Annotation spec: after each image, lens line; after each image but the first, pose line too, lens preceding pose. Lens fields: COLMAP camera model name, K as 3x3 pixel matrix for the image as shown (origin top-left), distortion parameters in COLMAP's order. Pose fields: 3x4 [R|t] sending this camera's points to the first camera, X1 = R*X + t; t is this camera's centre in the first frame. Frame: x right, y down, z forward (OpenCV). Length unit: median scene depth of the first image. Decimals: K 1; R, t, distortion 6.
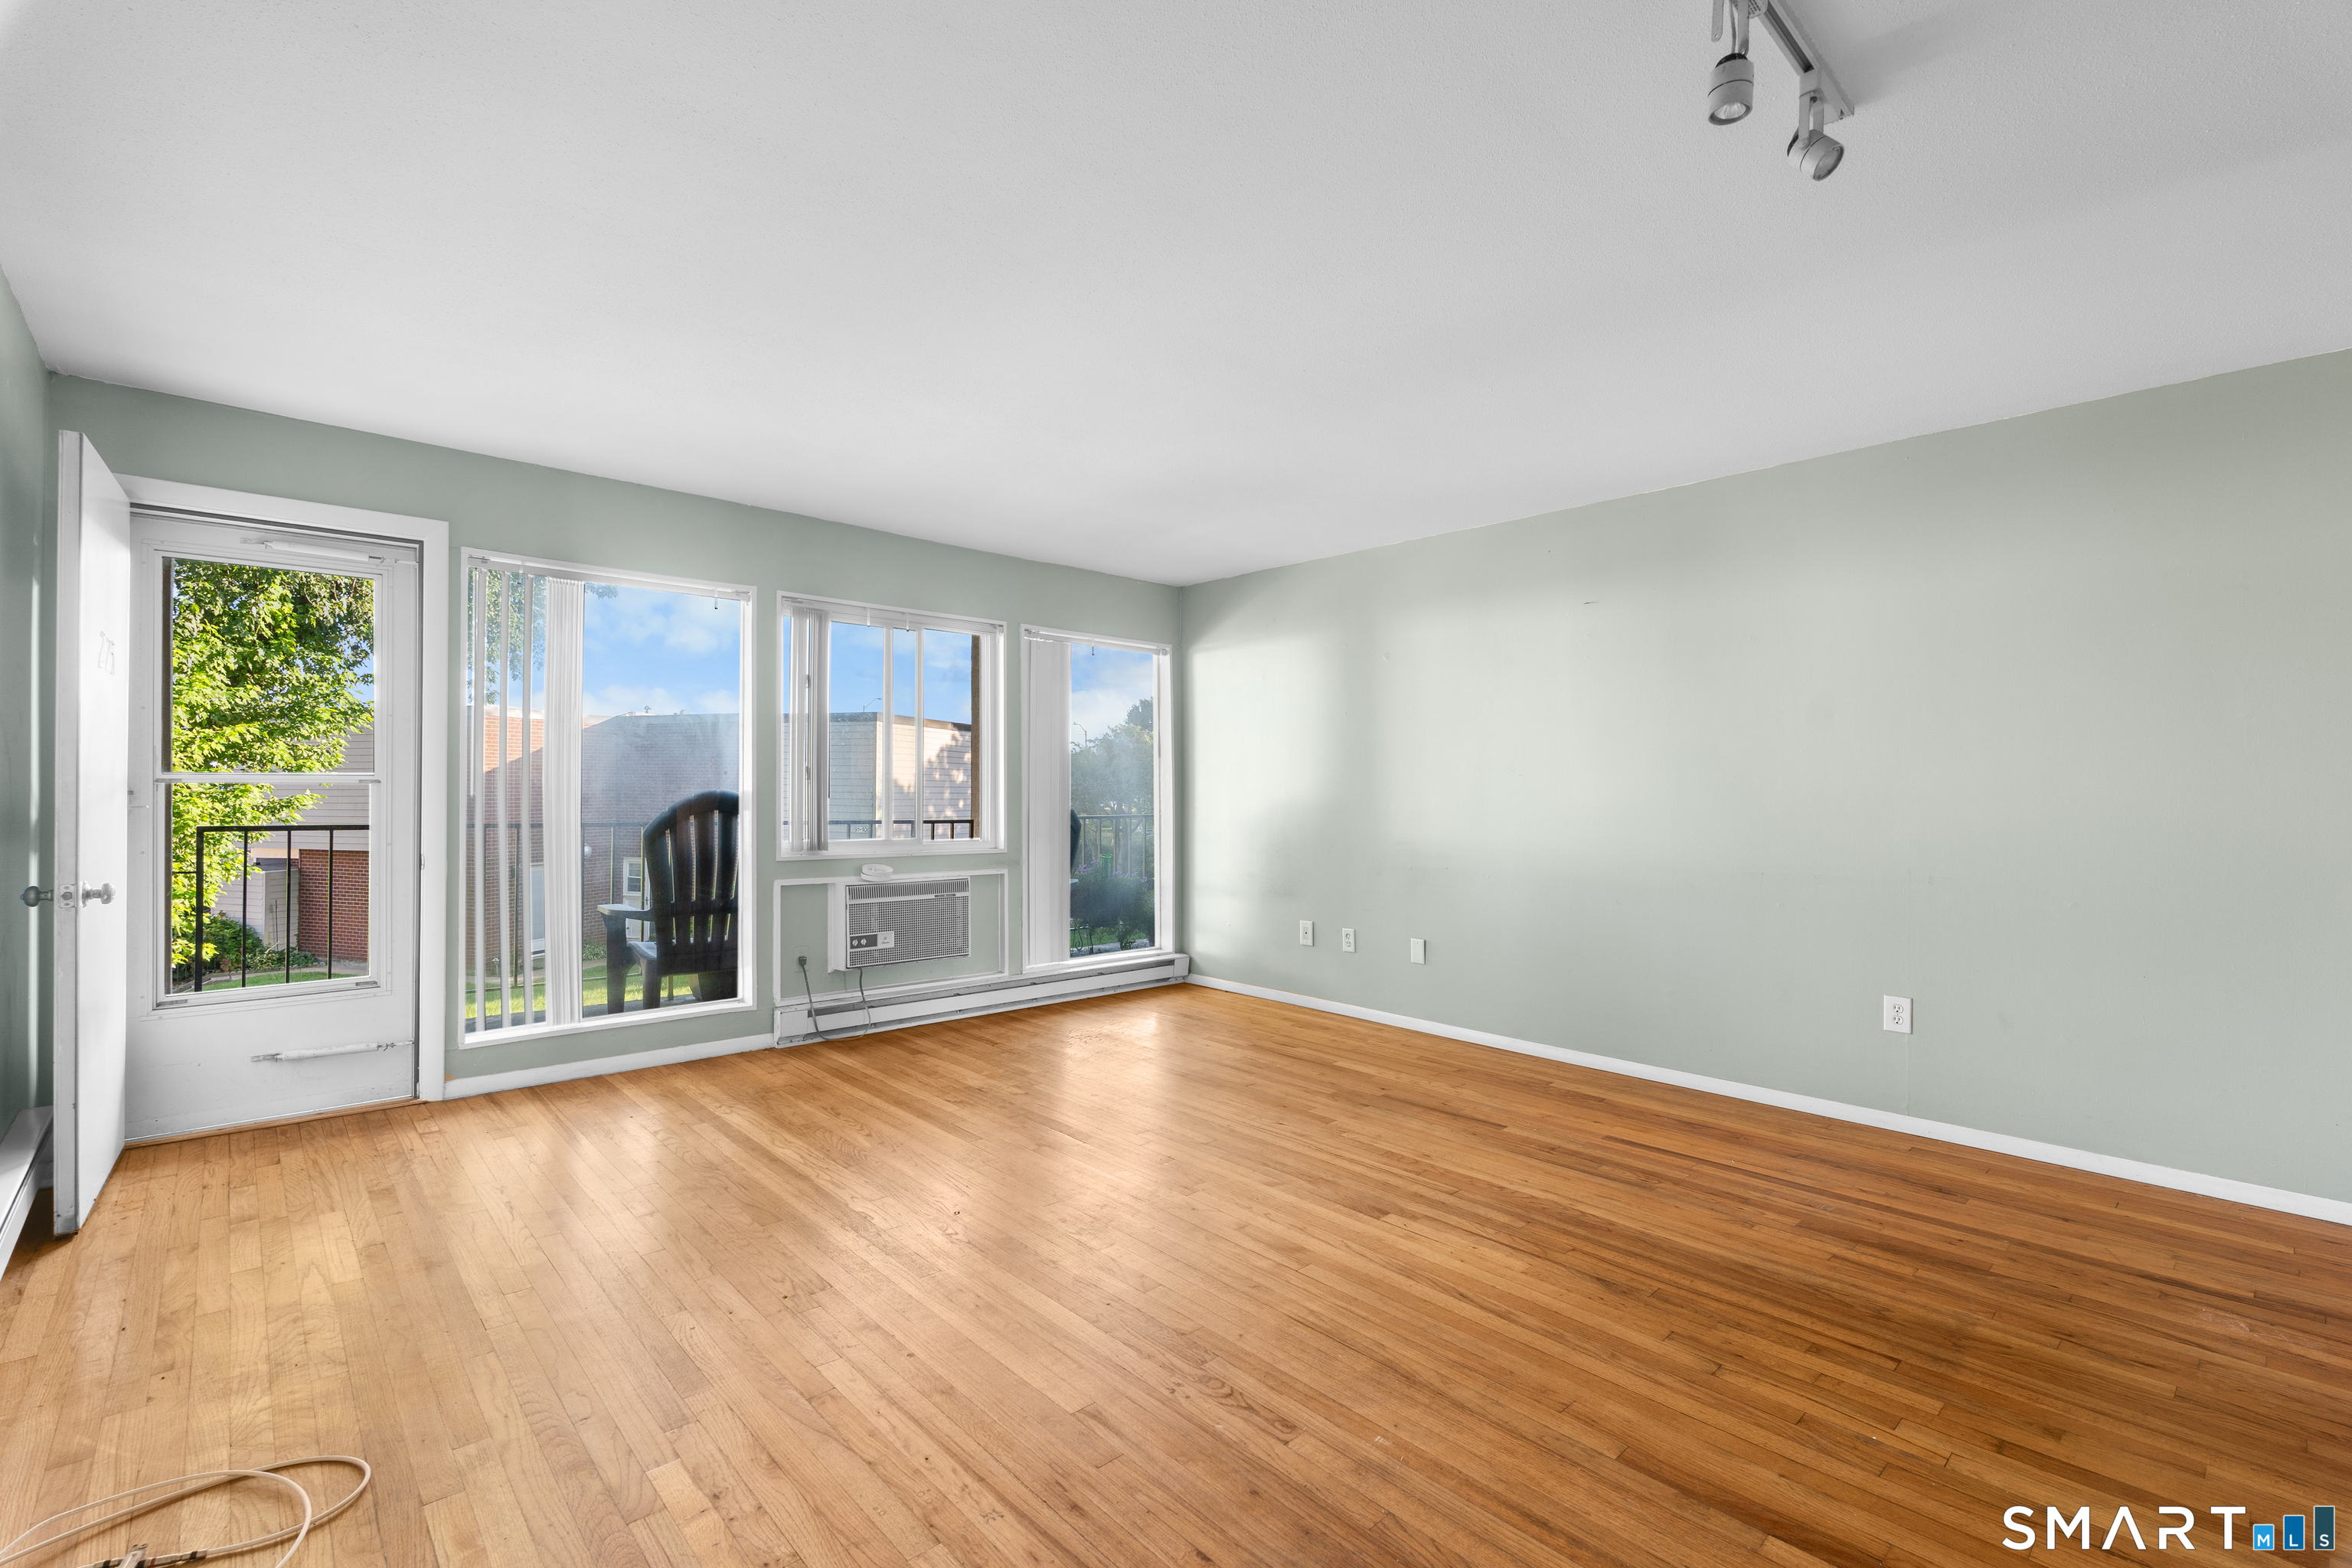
lens RADIAL K [[1035.6, 0, 1175.5], [0, 1035.6, 787.8], [0, 0, 1]] dist [-0.000620, 0.000224]
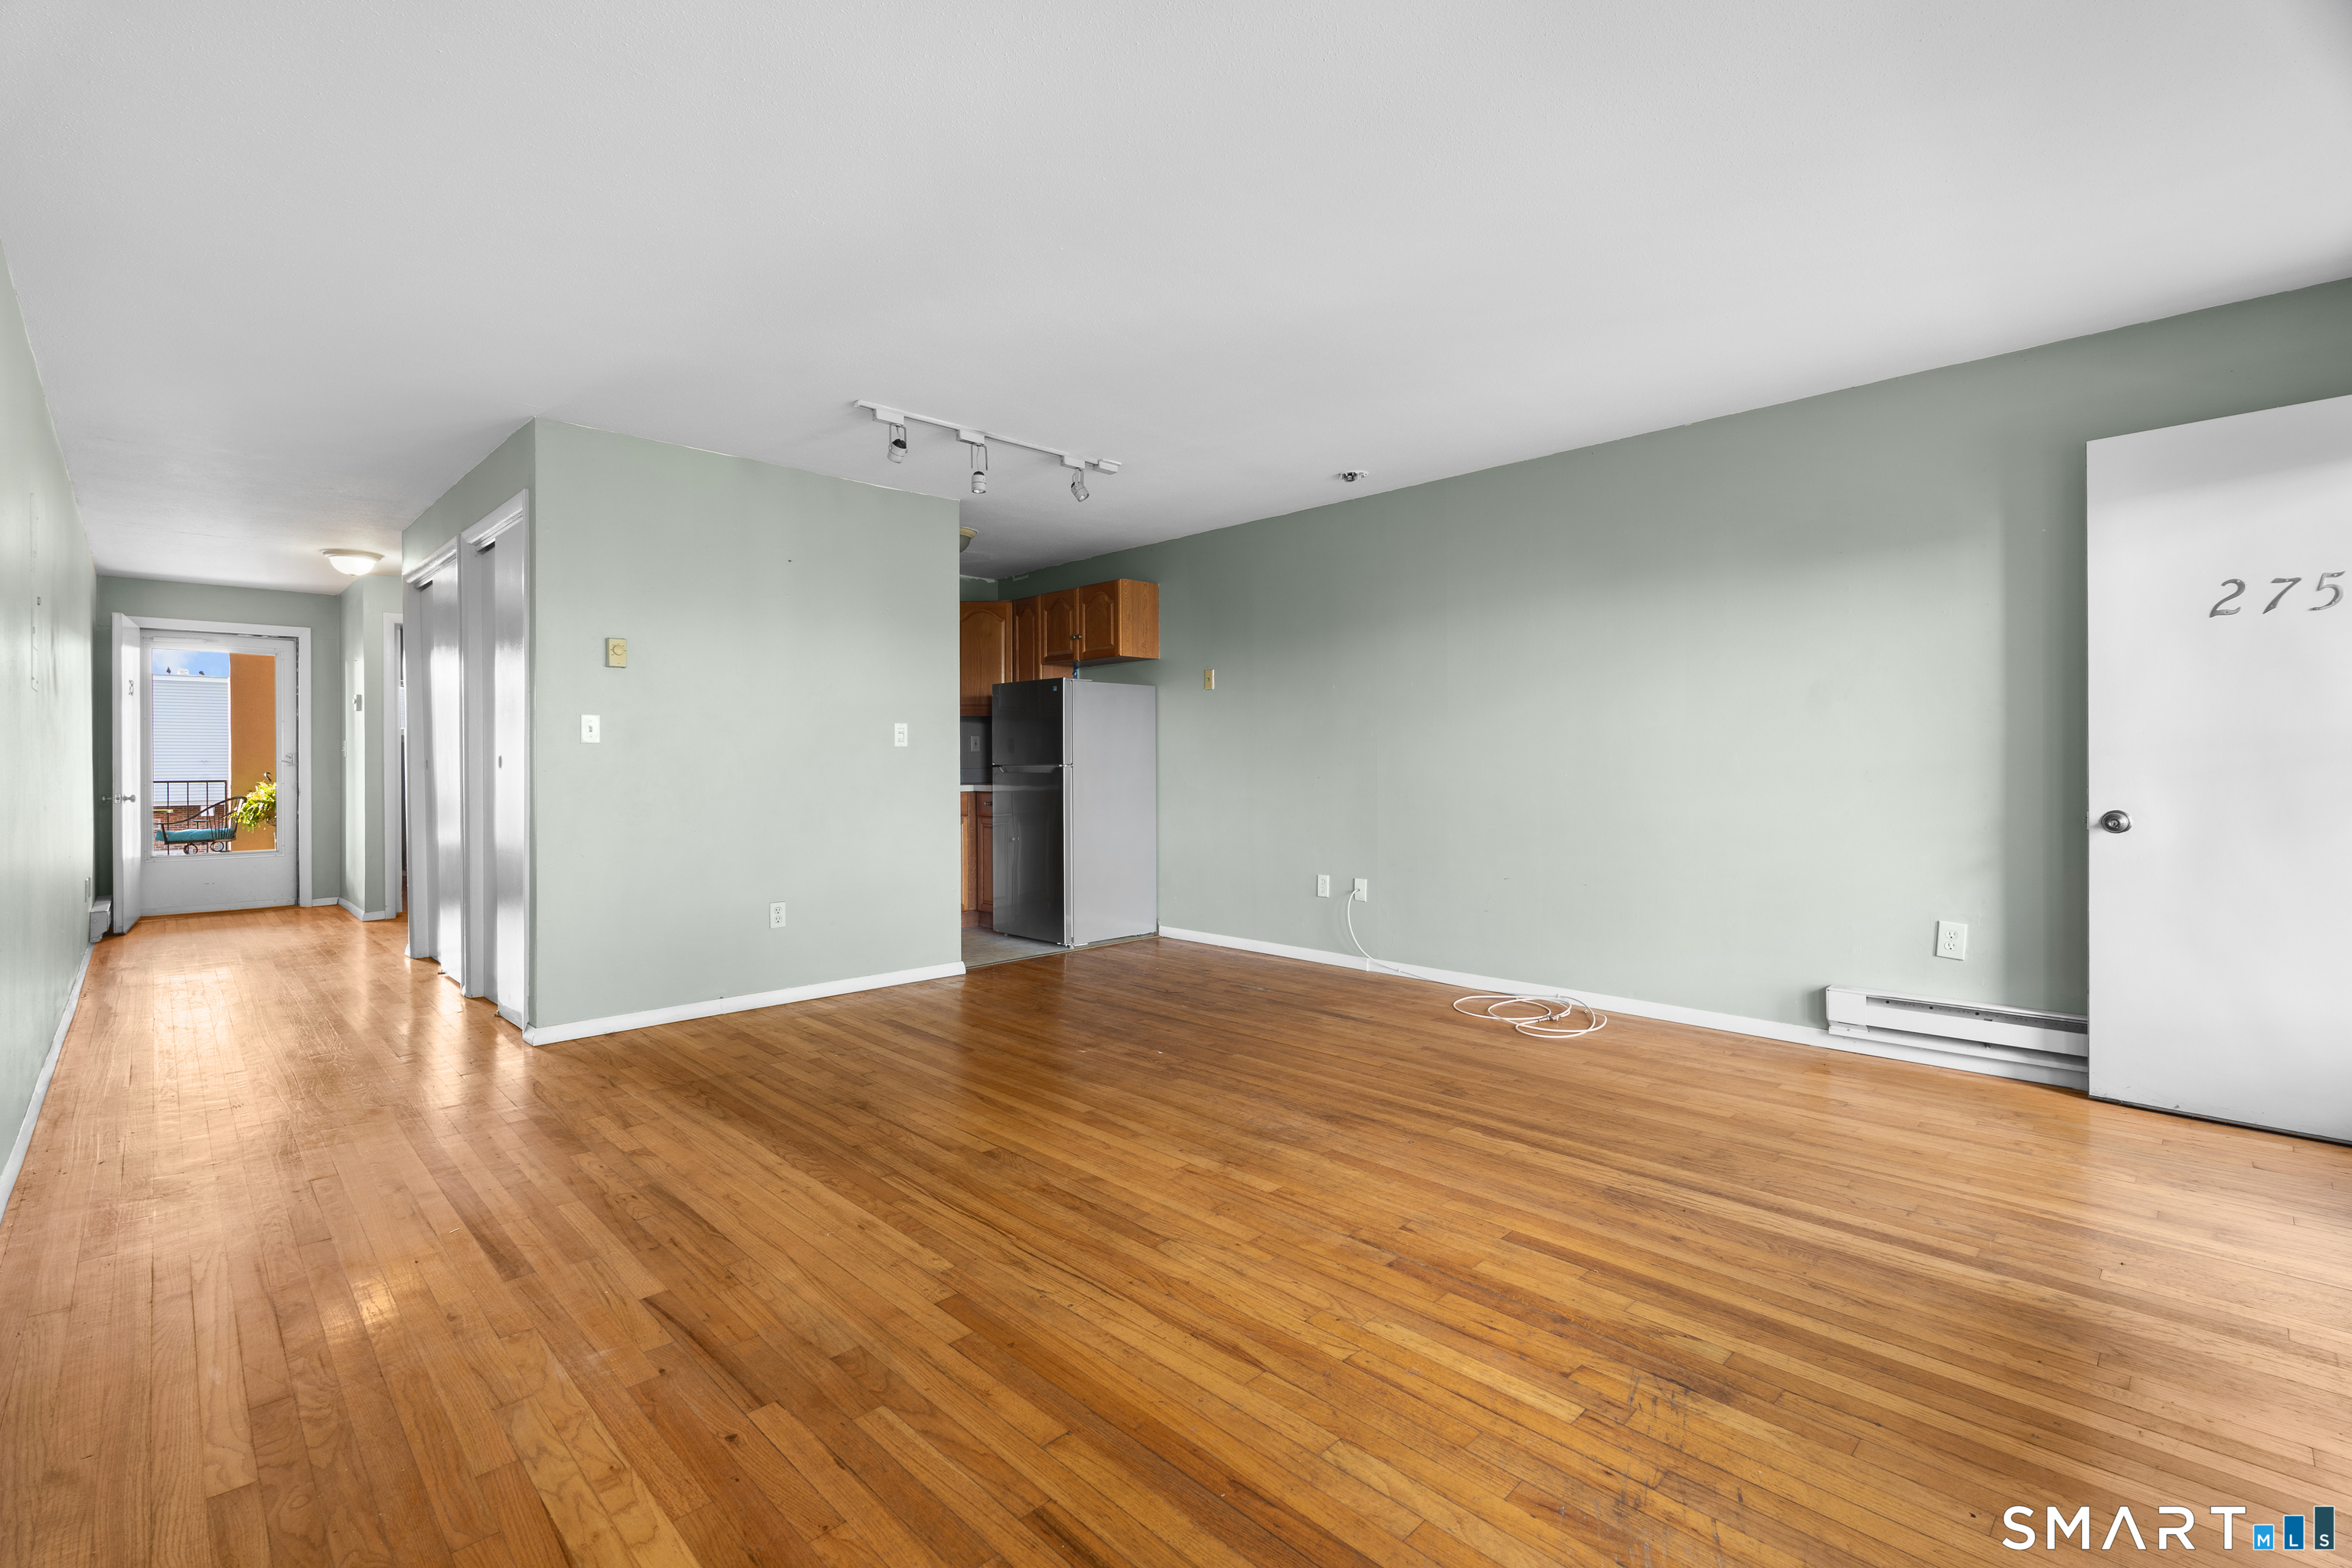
lens RADIAL K [[1035.6, 0, 1172.0], [0, 1035.6, 779.1], [0, 0, 1]] dist [-0.000620, 0.000224]
pose [[-0.999373, -0.004011, -0.035189, 0.054739], [-0.004416, 0.999925, 0.011456, 0.036000], [0.035141, 0.011604, -0.999315, 1.748872]]
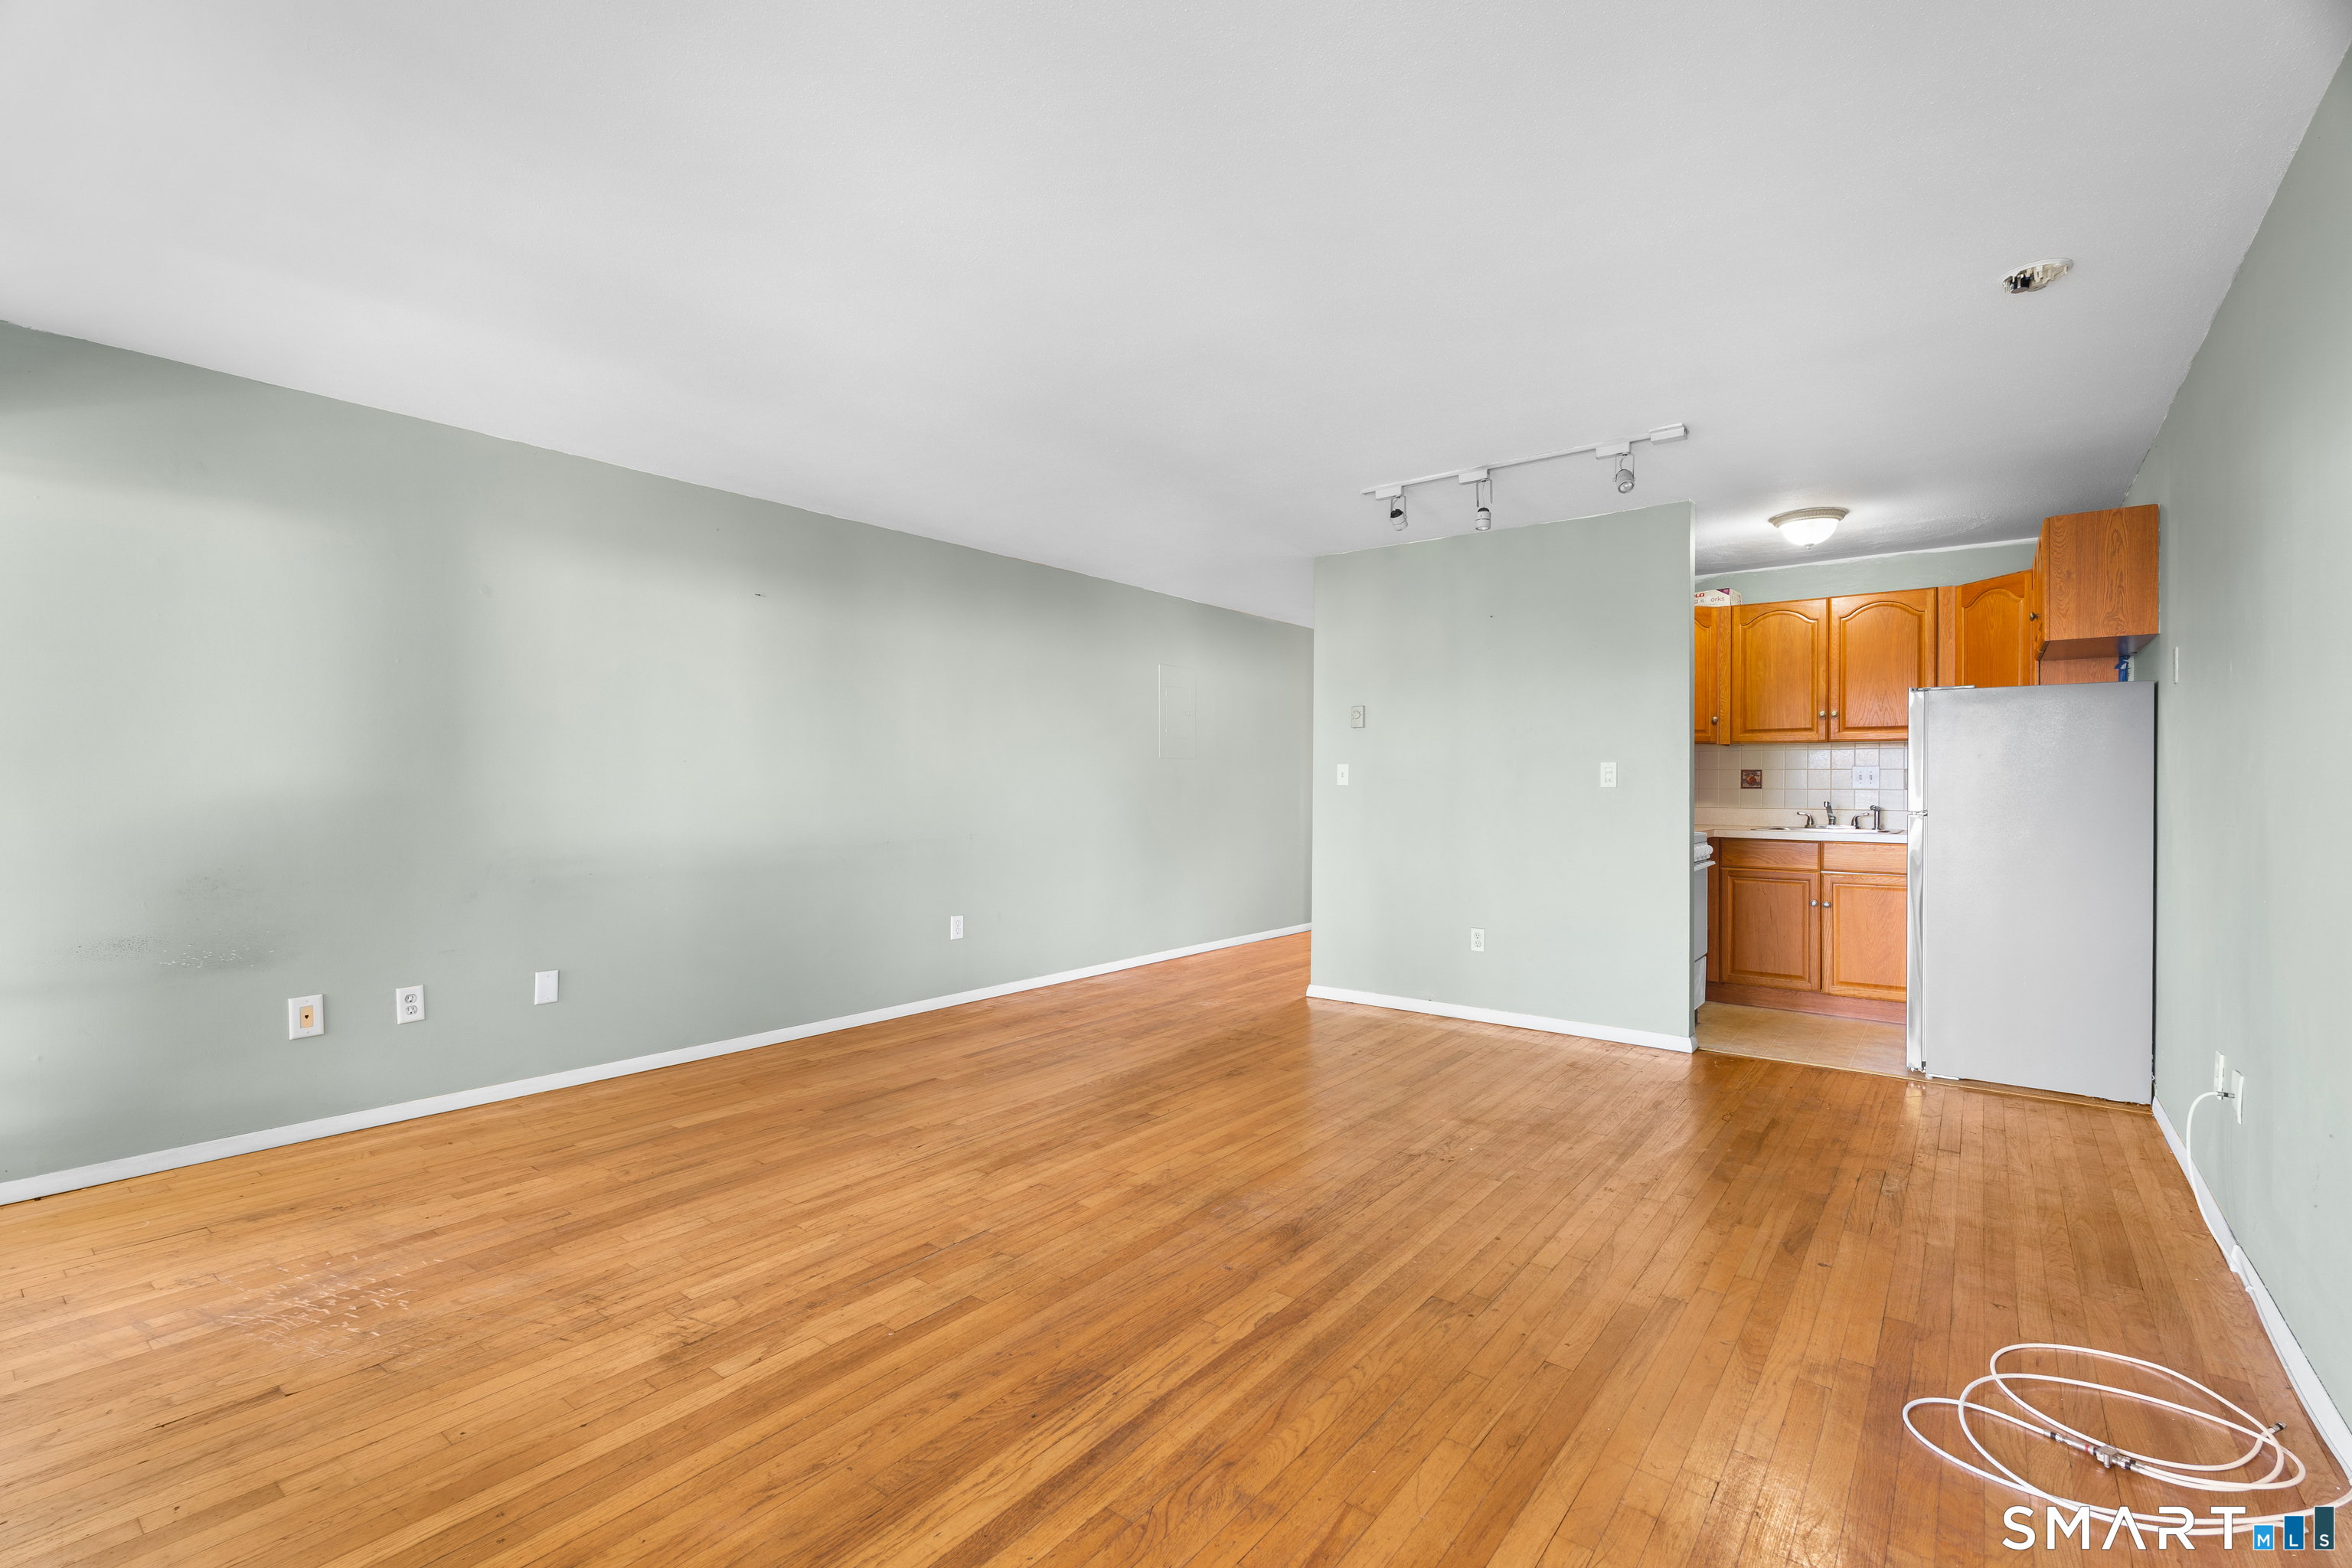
lens RADIAL K [[1035.6, 0, 1172.1], [0, 1035.6, 776.3], [0, 0, 1]] dist [-0.000620, 0.000224]
pose [[-0.165823, 0.003241, 0.986150, -0.919927], [-0.007158, 0.999964, -0.004490, 0.003431], [-0.986129, -0.007803, -0.165794, 1.037978]]
